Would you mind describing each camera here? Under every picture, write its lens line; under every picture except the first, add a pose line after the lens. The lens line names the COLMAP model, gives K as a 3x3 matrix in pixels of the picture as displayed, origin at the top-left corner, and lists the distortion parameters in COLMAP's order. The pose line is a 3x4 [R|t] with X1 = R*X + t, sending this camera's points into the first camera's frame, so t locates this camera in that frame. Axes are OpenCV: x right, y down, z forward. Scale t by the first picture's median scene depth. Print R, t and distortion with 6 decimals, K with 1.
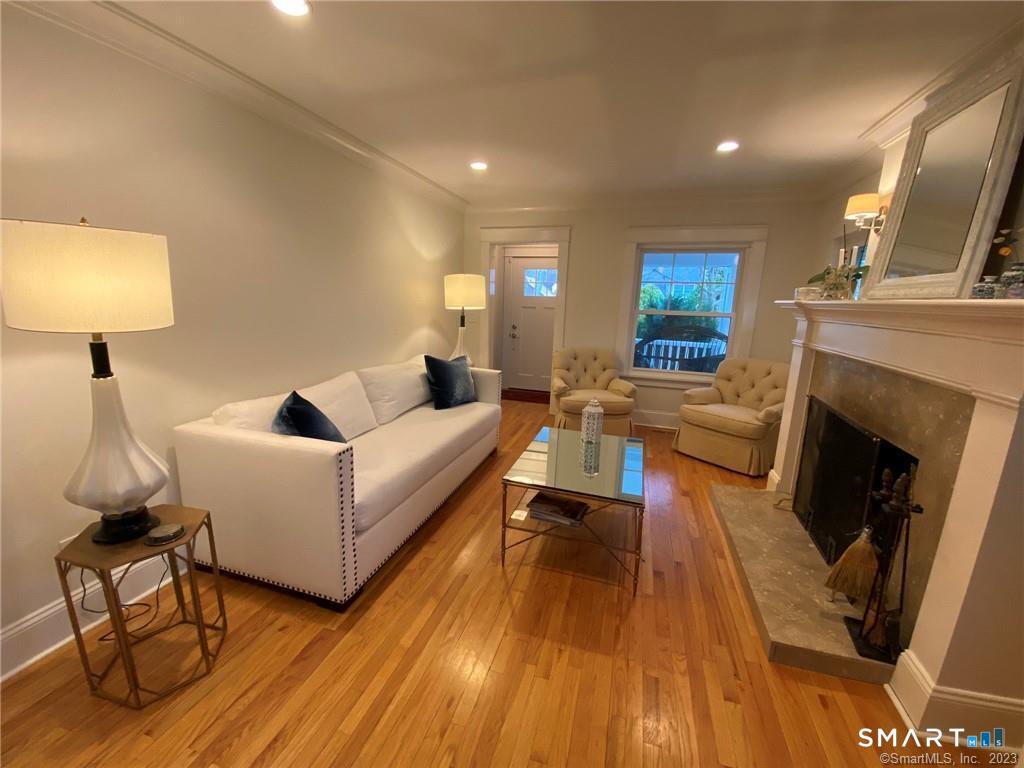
lens RADIAL K [[420.8, 0, 507.1], [0, 420.8, 389.8], [0, 0, 1]] dist [-0.000255, -0.000838]
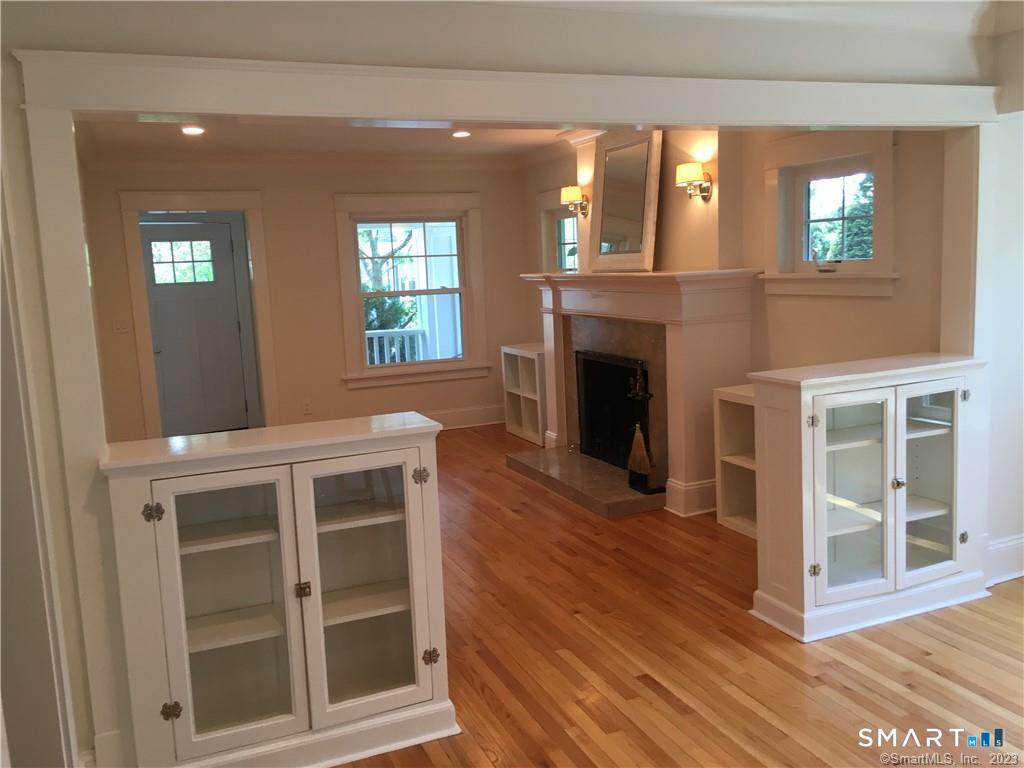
lens RADIAL K [[867.0, 0, 512.4], [0, 867.0, 391.1], [0, 0, 1]] dist [0.075429, -0.087796]
pose [[0.759738, -0.145406, 0.633762, -1.311130], [0.190884, 0.981606, -0.003614, 0.135332], [-0.621579, 0.123721, 0.773519, -1.056130]]
